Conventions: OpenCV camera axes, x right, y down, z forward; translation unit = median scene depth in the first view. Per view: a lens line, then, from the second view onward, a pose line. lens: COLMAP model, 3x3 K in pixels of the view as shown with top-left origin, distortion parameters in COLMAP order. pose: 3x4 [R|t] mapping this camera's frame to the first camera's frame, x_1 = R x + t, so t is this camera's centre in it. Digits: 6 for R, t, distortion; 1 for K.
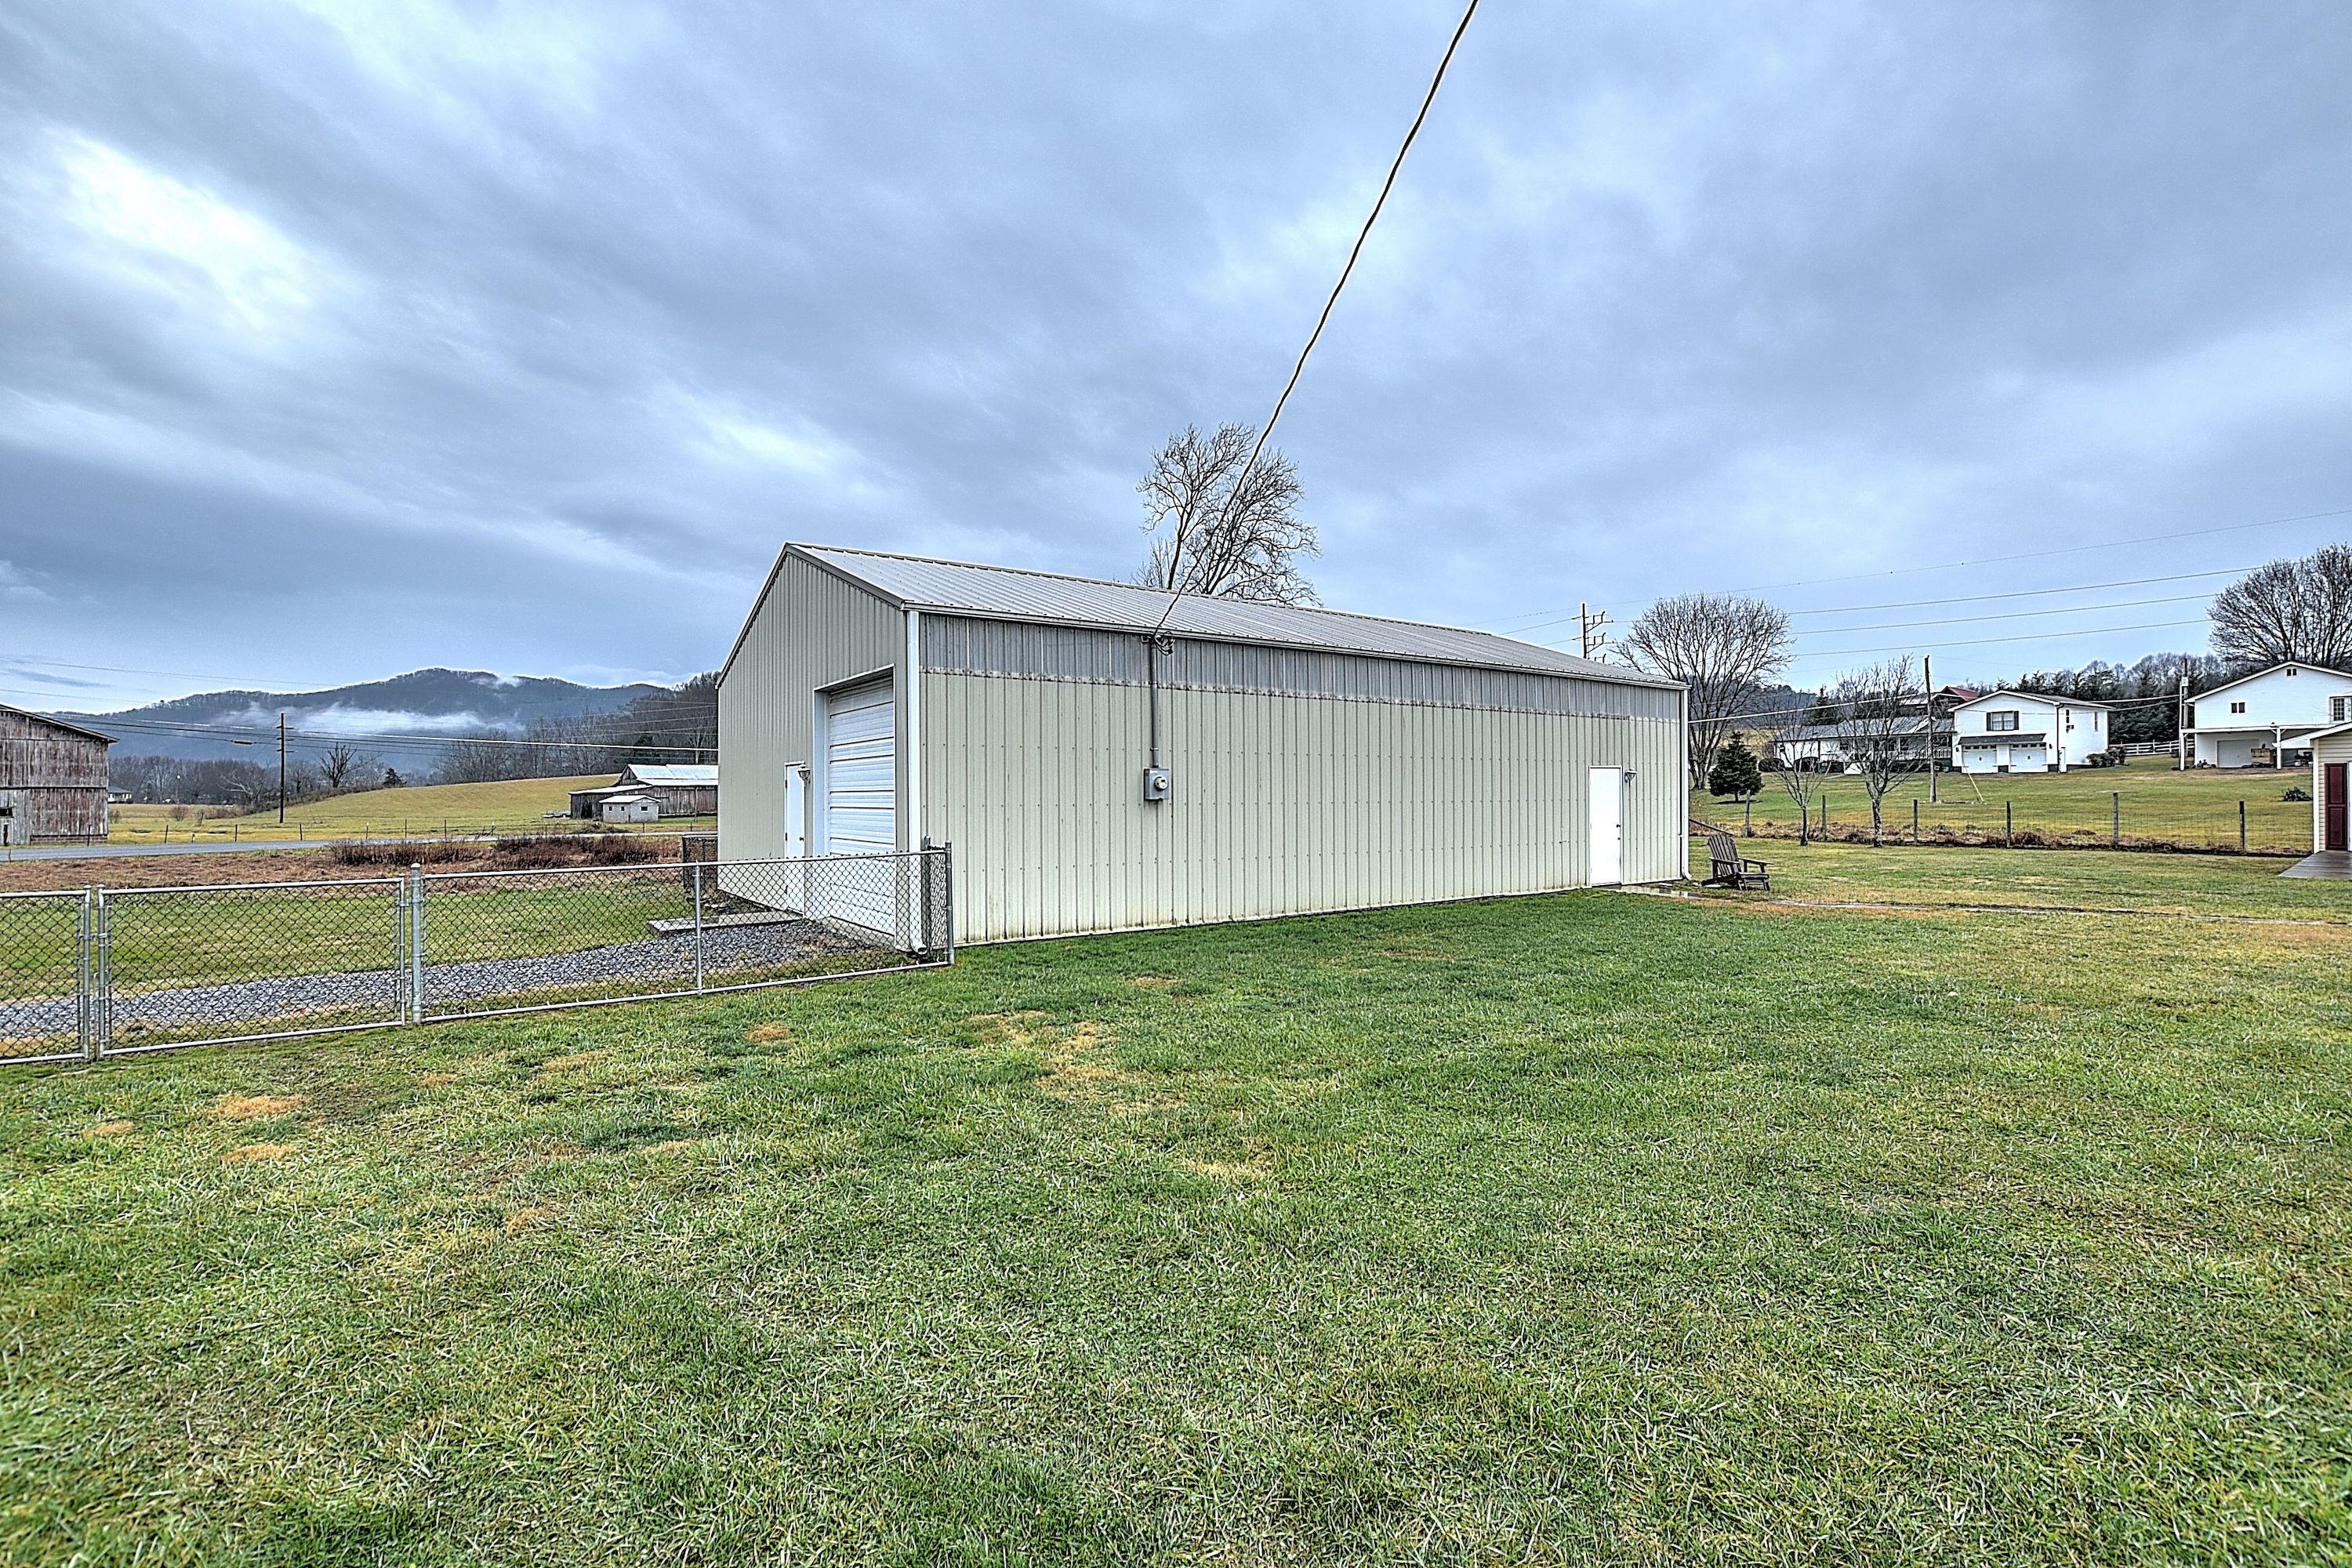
lens RADIAL K [[1047.9, 0, 1157.7], [0, 1047.9, 791.1], [0, 0, 1]] dist [-0.041443, 0.008924]
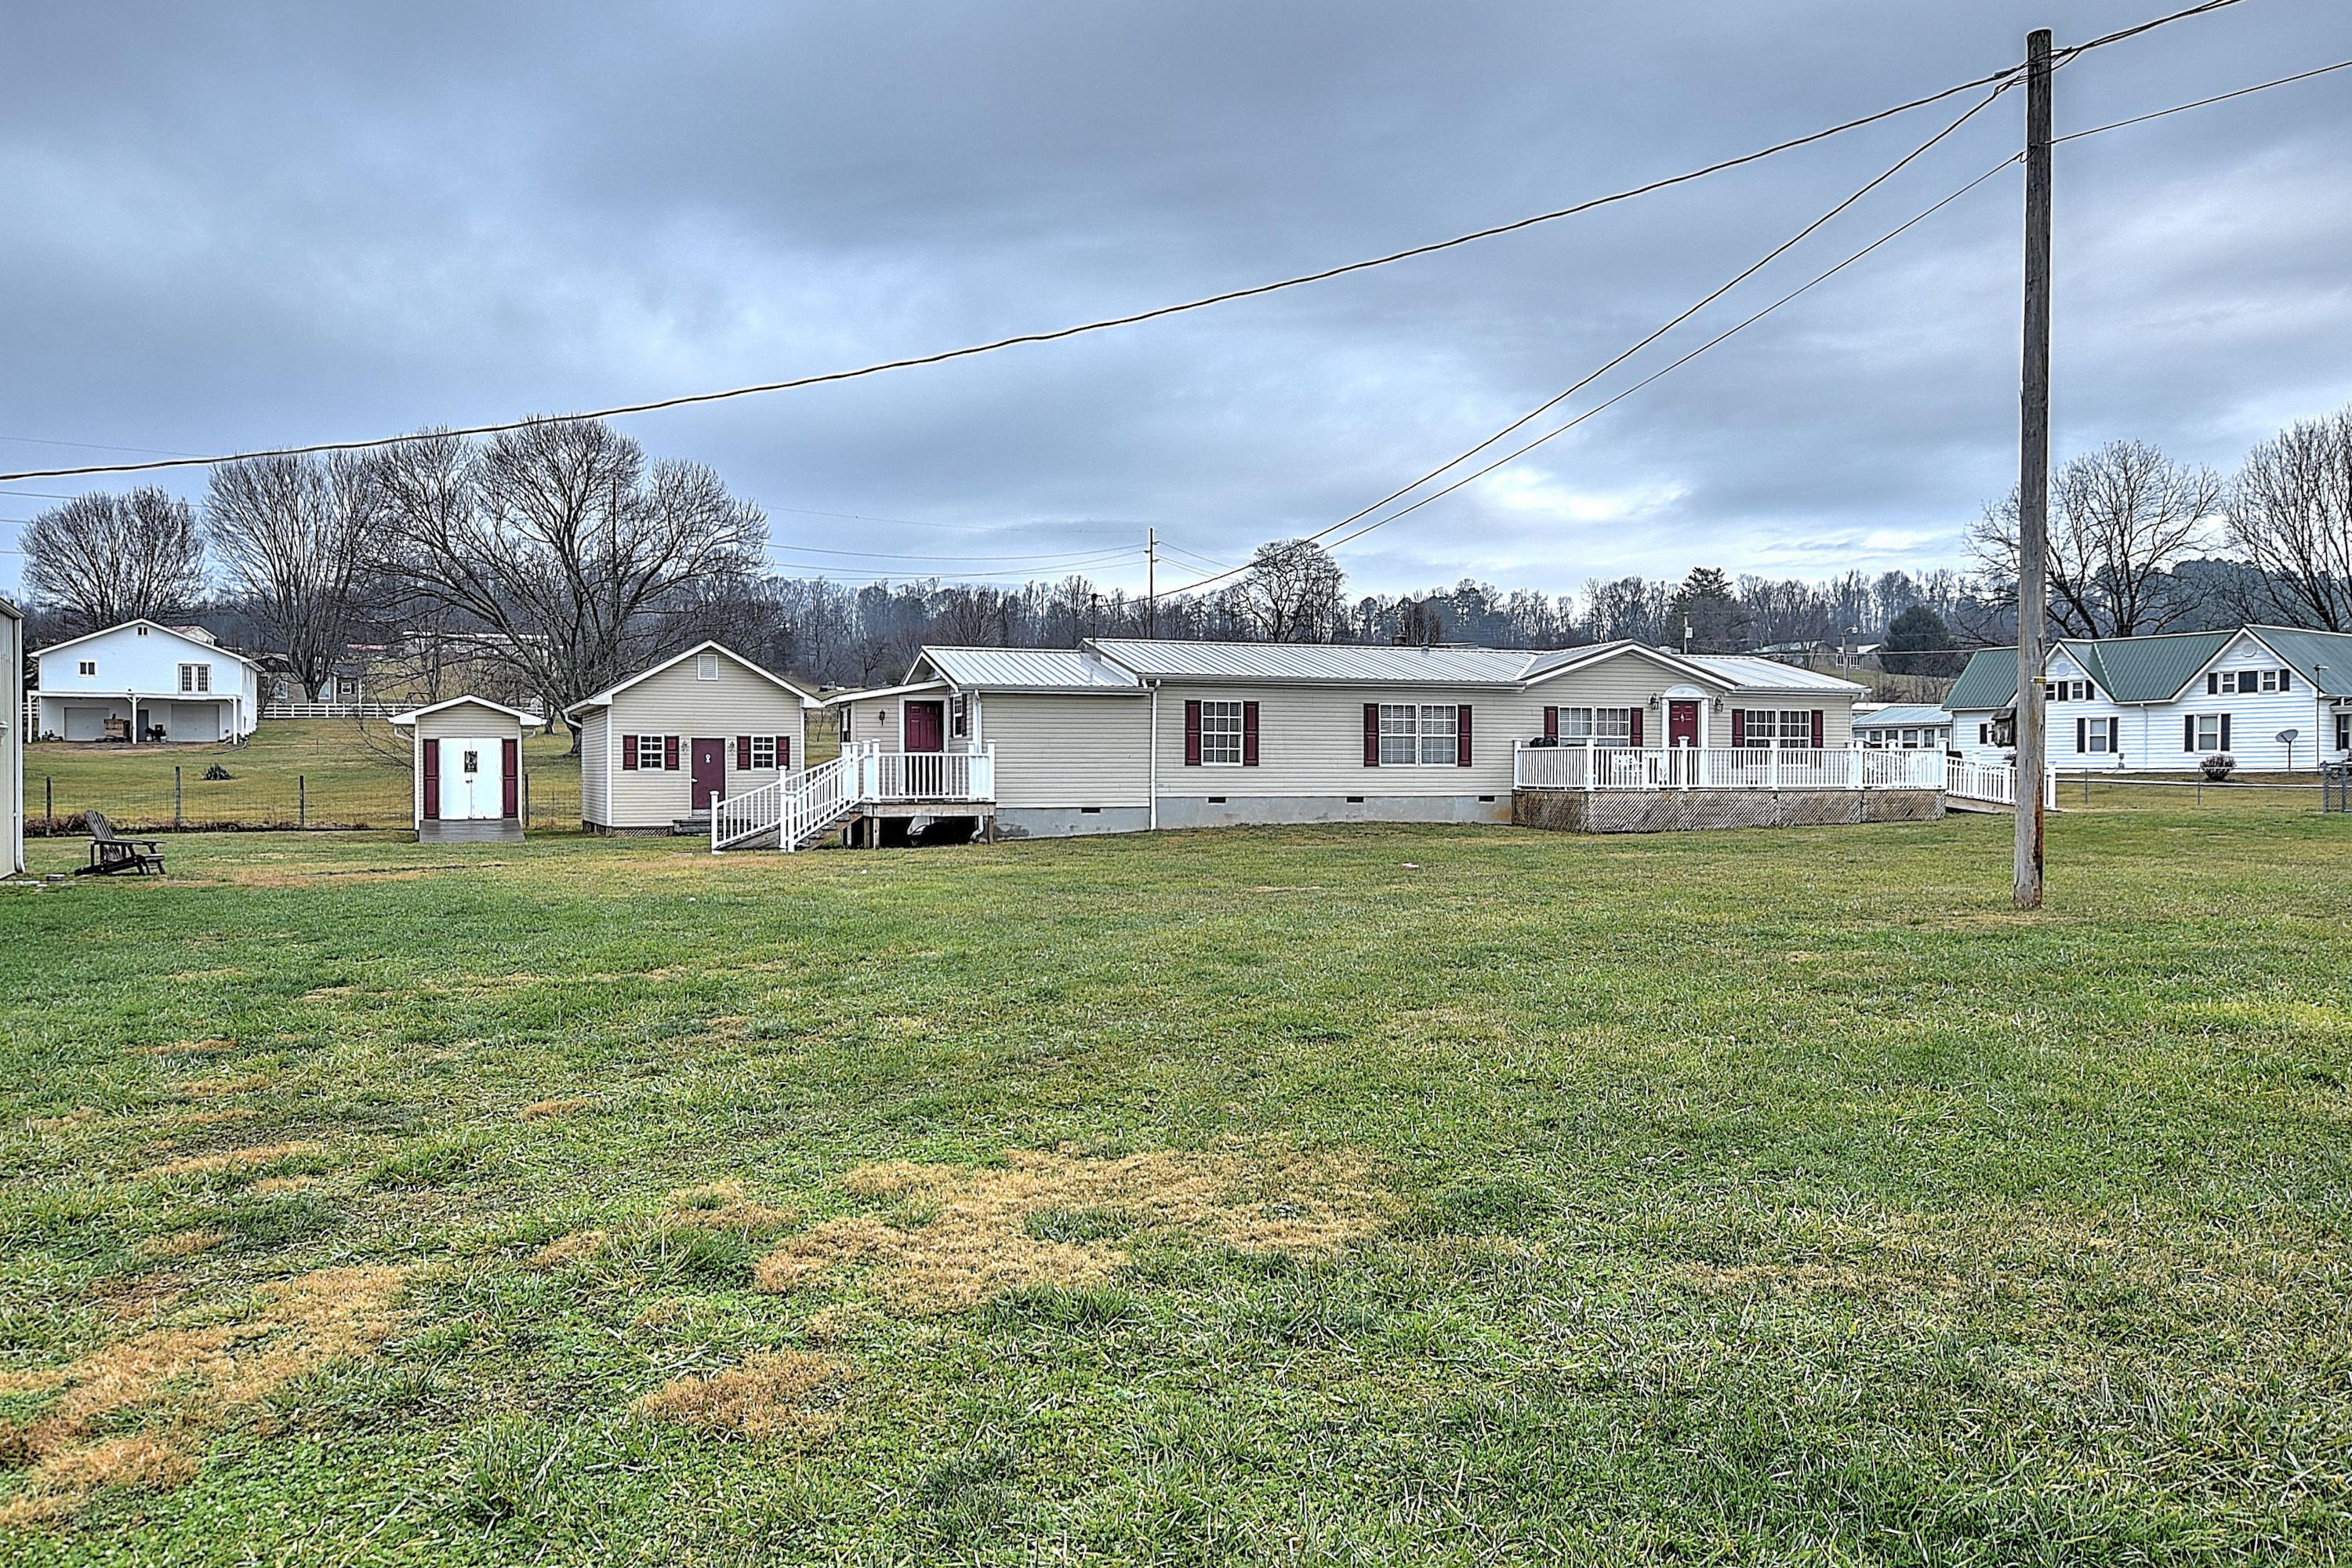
lens RADIAL K [[1595.0, 0, 1150.0], [0, 1595.0, 791.4], [0, 0, 1]] dist [-0.024072, 0.029542]
pose [[0.087949, -0.008410, 0.996090, -0.127759], [-0.003333, 0.999956, 0.008737, 0.003129], [-0.996119, -0.004089, 0.087917, 0.022700]]
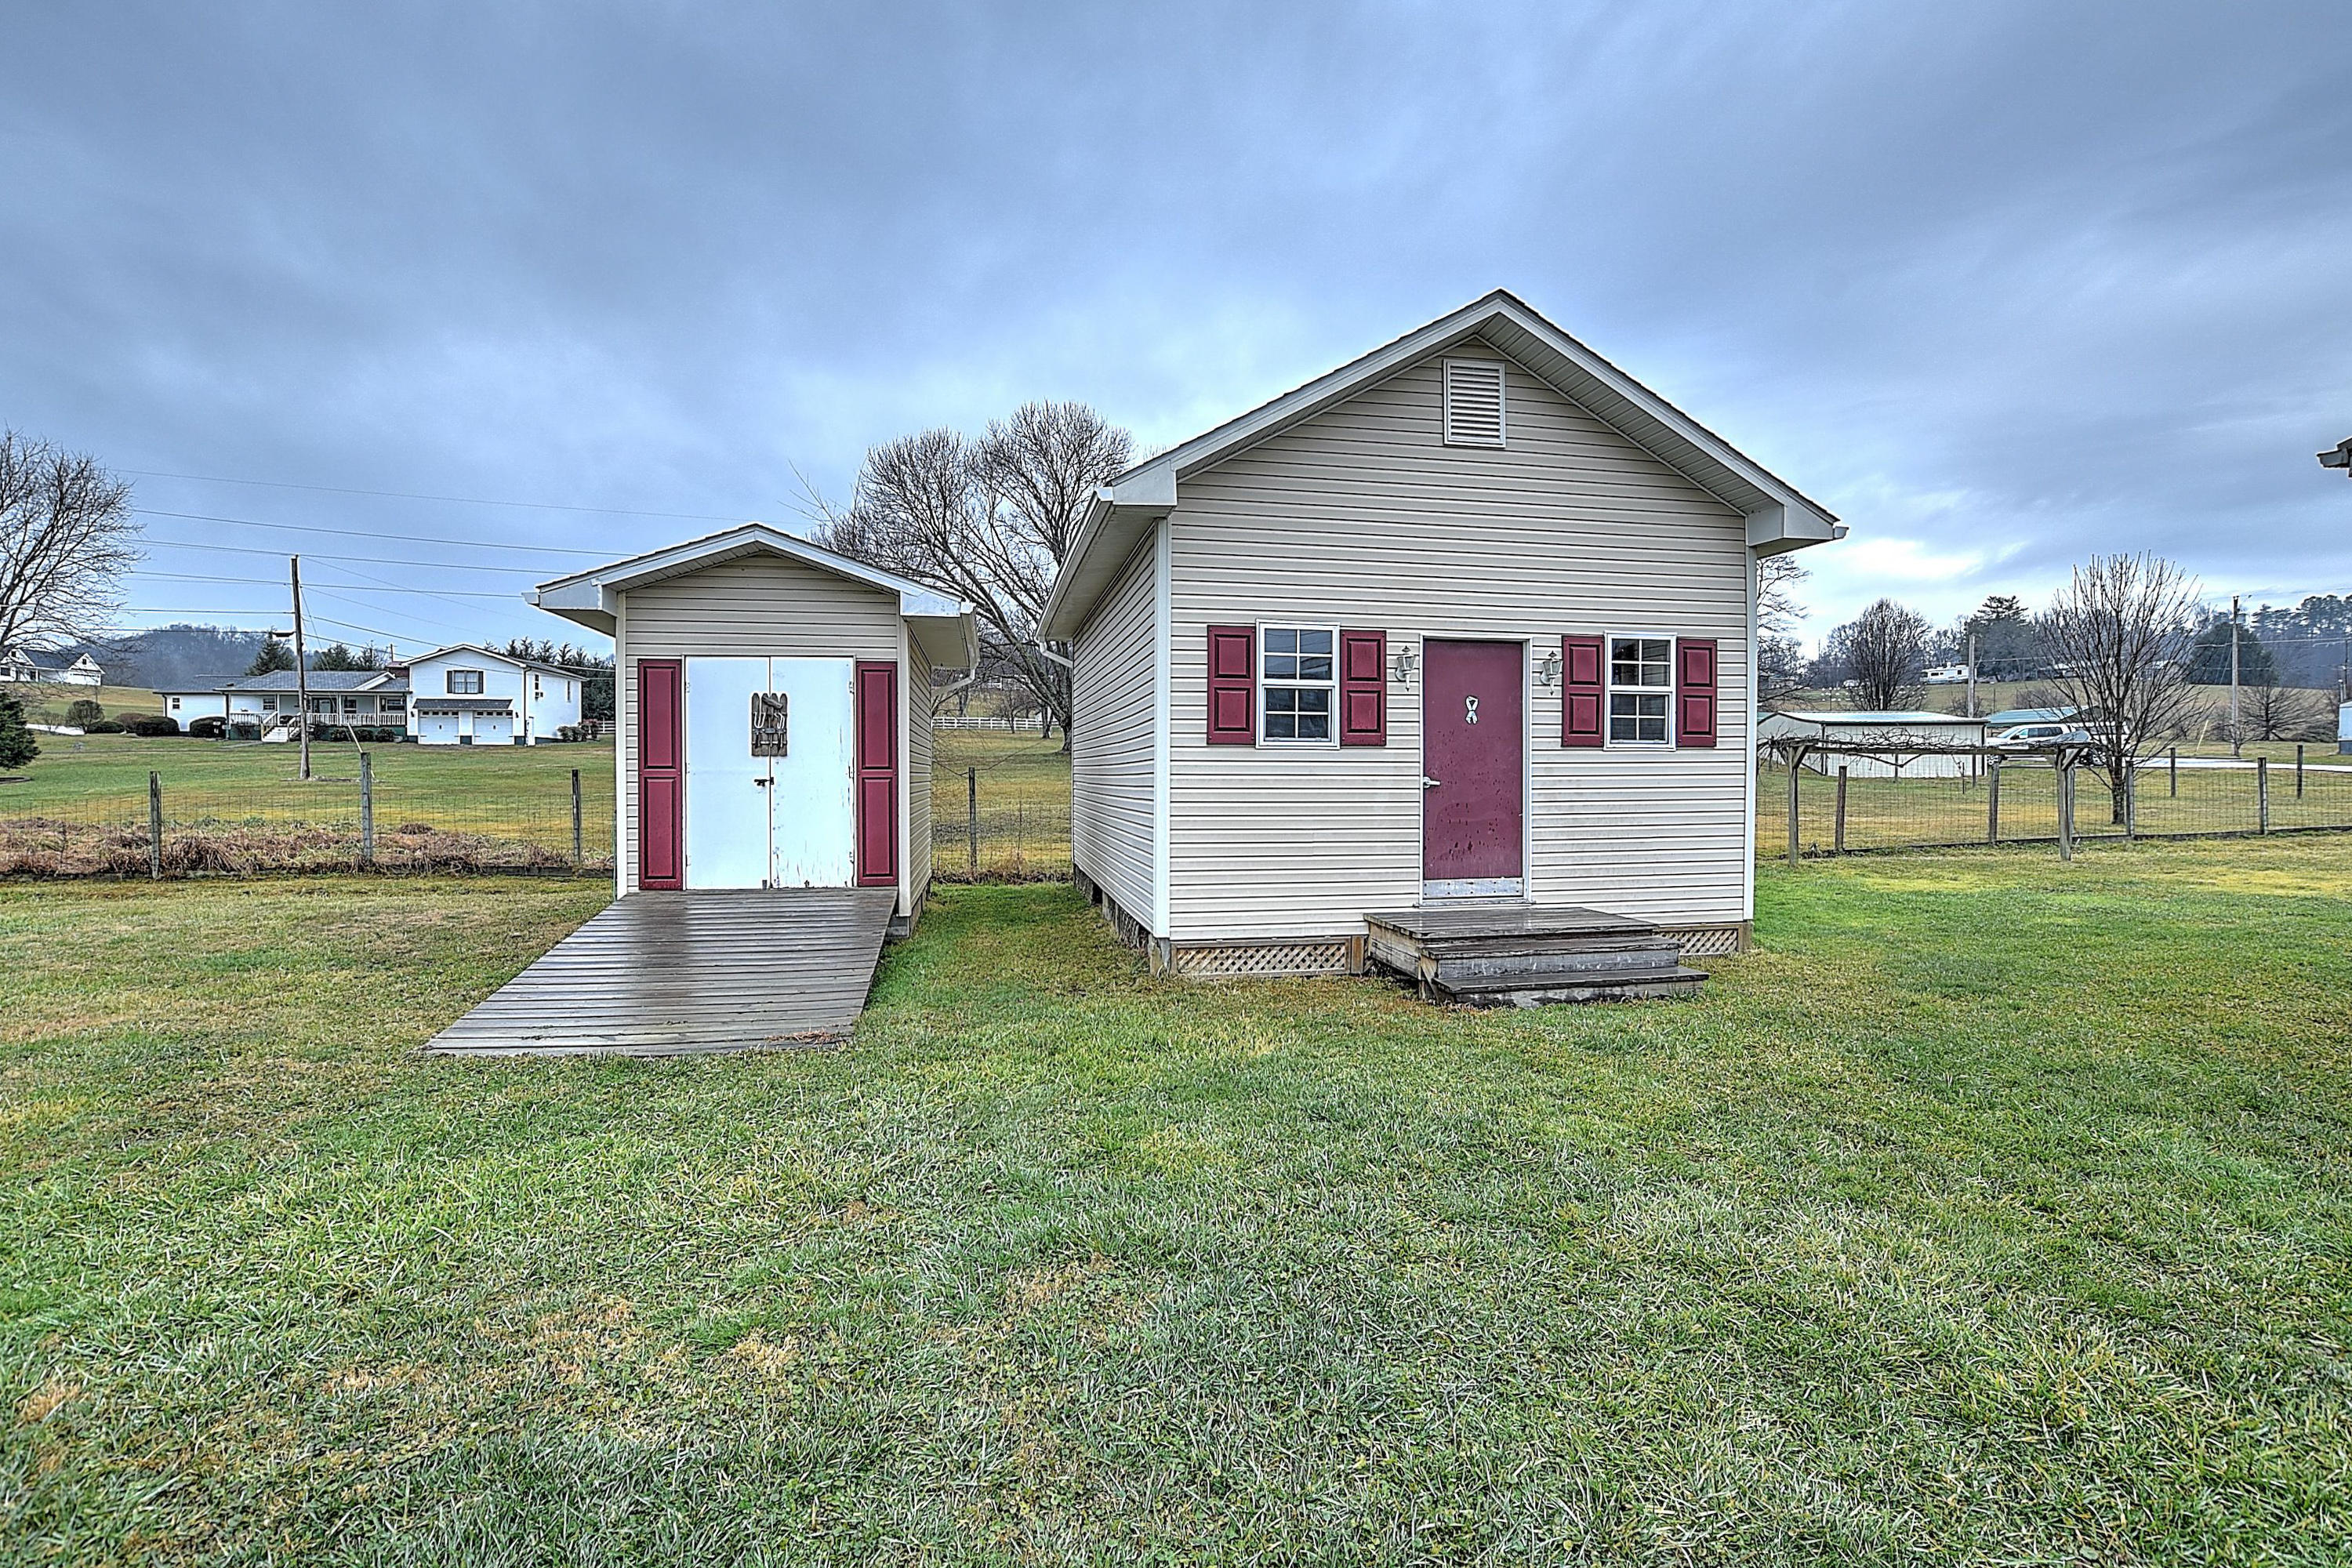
lens RADIAL K [[1047.9, 0, 1157.7], [0, 1047.9, 791.1], [0, 0, 1]] dist [-0.041443, 0.008924]
pose [[0.343865, -0.011998, 0.938942, 0.243107], [-0.005546, 0.999875, 0.014807, 0.004095], [-0.939003, -0.010299, 0.343756, 0.193165]]
